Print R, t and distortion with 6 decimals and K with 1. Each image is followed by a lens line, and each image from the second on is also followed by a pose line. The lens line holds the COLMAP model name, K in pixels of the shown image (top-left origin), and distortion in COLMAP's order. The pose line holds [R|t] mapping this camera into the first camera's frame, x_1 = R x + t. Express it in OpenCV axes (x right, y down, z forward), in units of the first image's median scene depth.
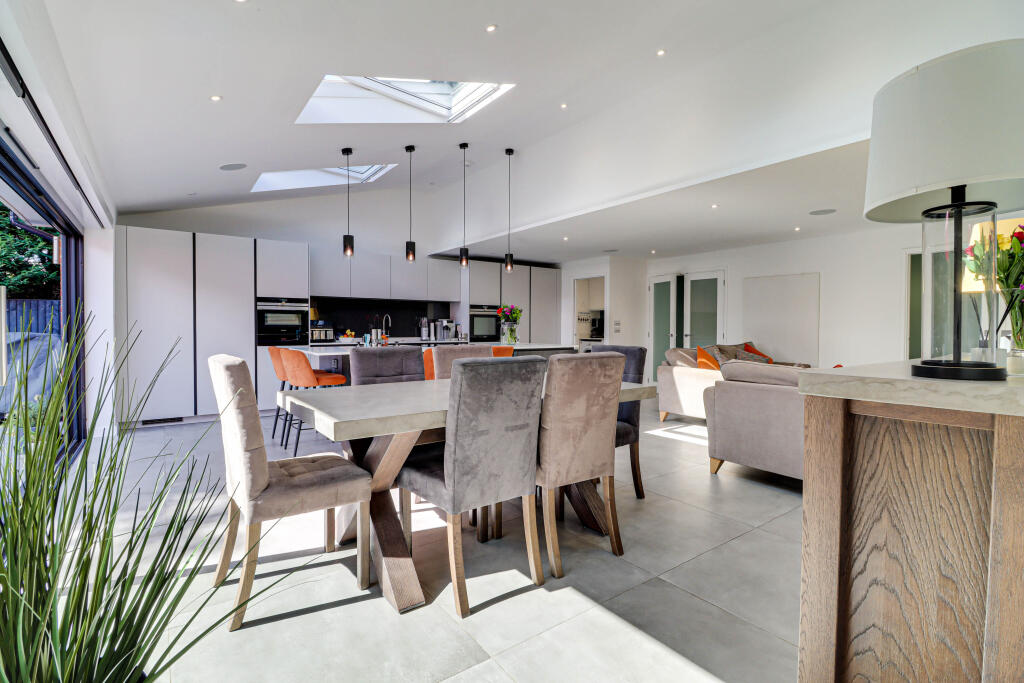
lens RADIAL K [[480.1, 0, 509.2], [0, 480.1, 337.8], [0, 0, 1]] dist [-0.005803, -0.009160]
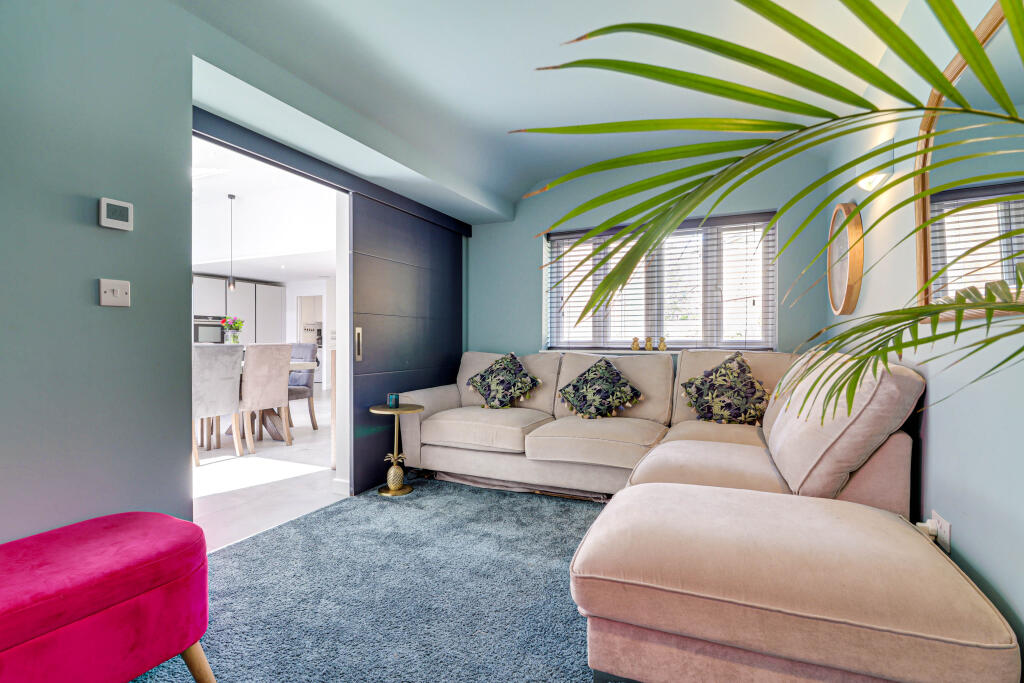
lens RADIAL K [[480.1, 0, 522.2], [0, 480.1, 344.4], [0, 0, 1]] dist [-0.005803, -0.009160]
pose [[0.865074, -0.006085, 0.501607, 0.025490], [0.012790, 0.999869, -0.009928, 0.024072], [-0.501481, 0.015004, 0.865039, -0.427372]]
